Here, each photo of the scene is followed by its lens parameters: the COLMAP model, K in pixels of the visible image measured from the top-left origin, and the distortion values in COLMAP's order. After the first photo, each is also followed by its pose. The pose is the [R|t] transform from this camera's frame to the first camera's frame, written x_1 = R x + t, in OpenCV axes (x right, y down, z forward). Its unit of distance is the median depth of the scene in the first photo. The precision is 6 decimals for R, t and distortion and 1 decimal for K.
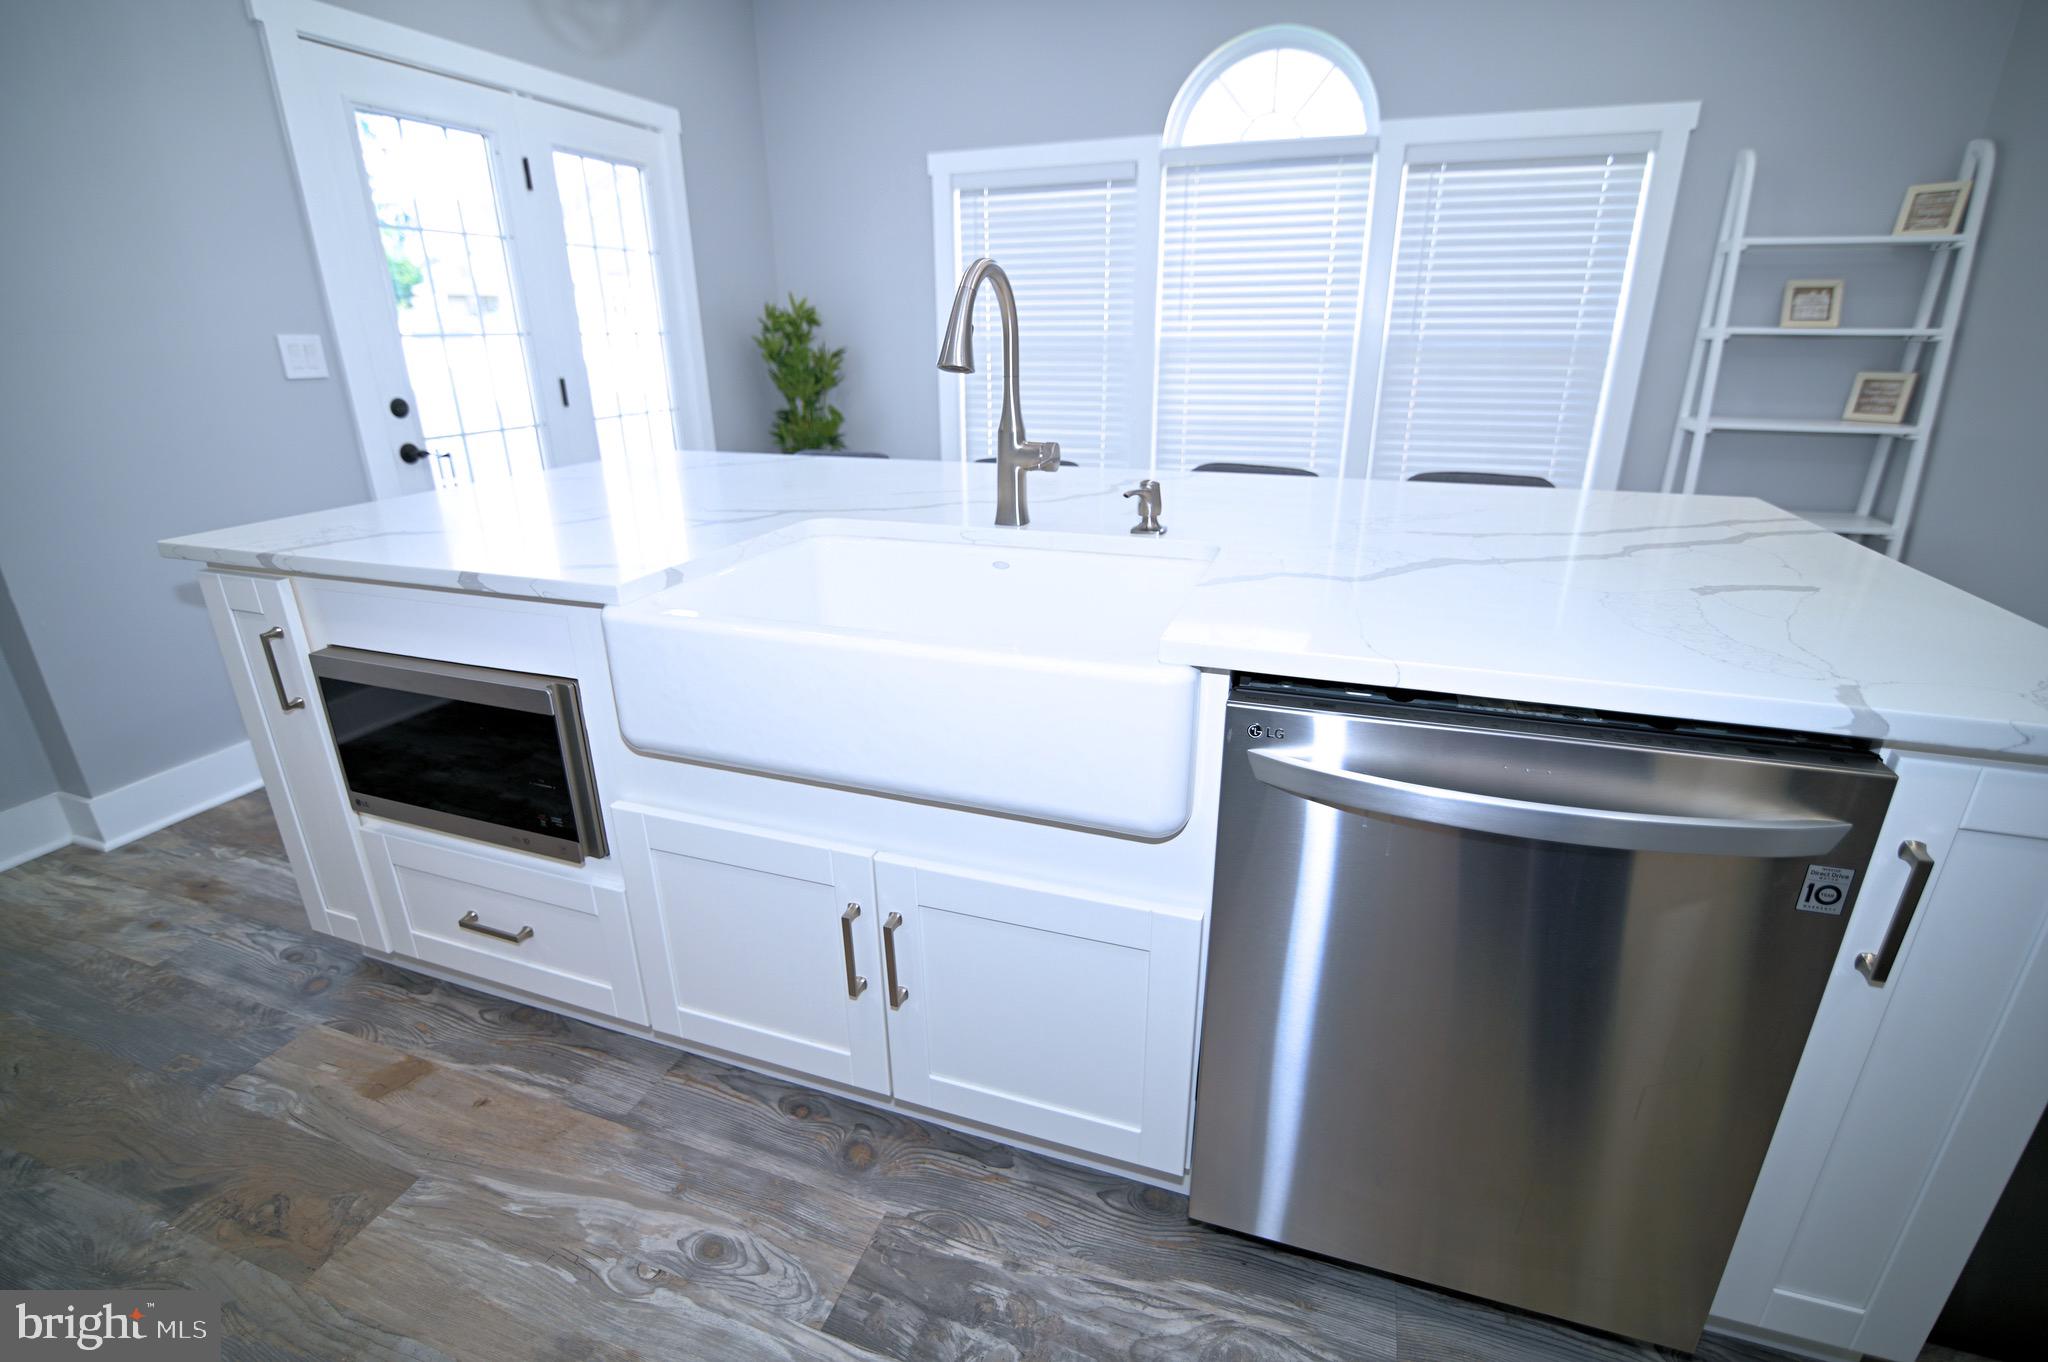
lens RADIAL K [[936.5, 0, 1016.1], [0, 936.5, 686.8], [0, 0, 1]] dist [-0.020639, 0.000580]
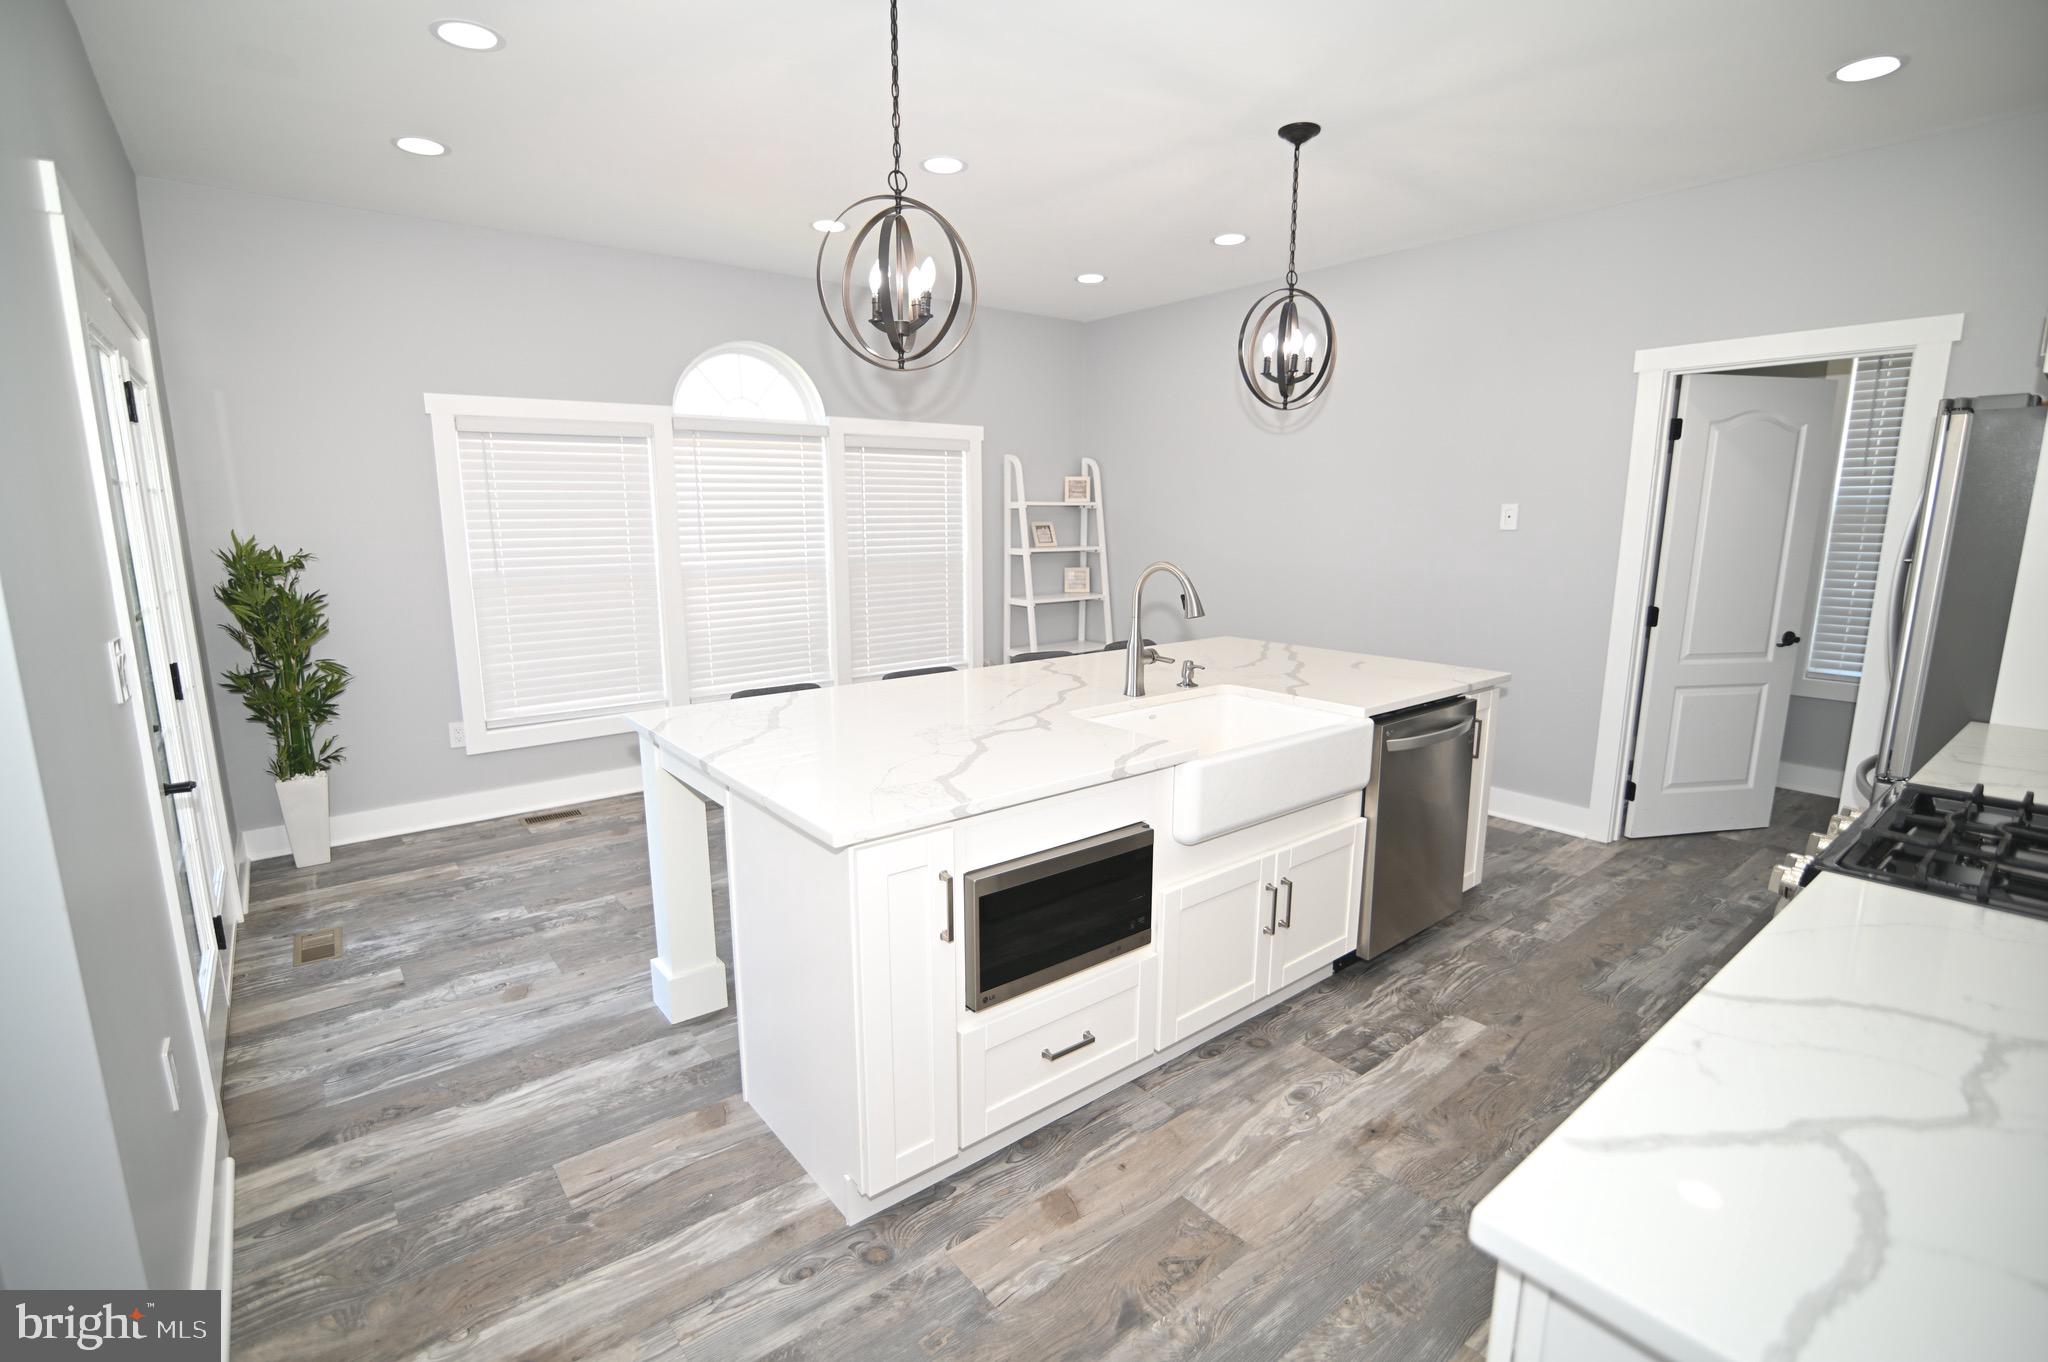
lens RADIAL K [[936.5, 0, 1016.1], [0, 936.5, 686.8], [0, 0, 1]] dist [-0.020639, 0.000580]
pose [[0.529285, -0.150038, 0.835073, -1.496681], [0.300165, 0.953700, -0.018899, -0.208119], [-0.793573, 0.260662, 0.549815, 0.178450]]
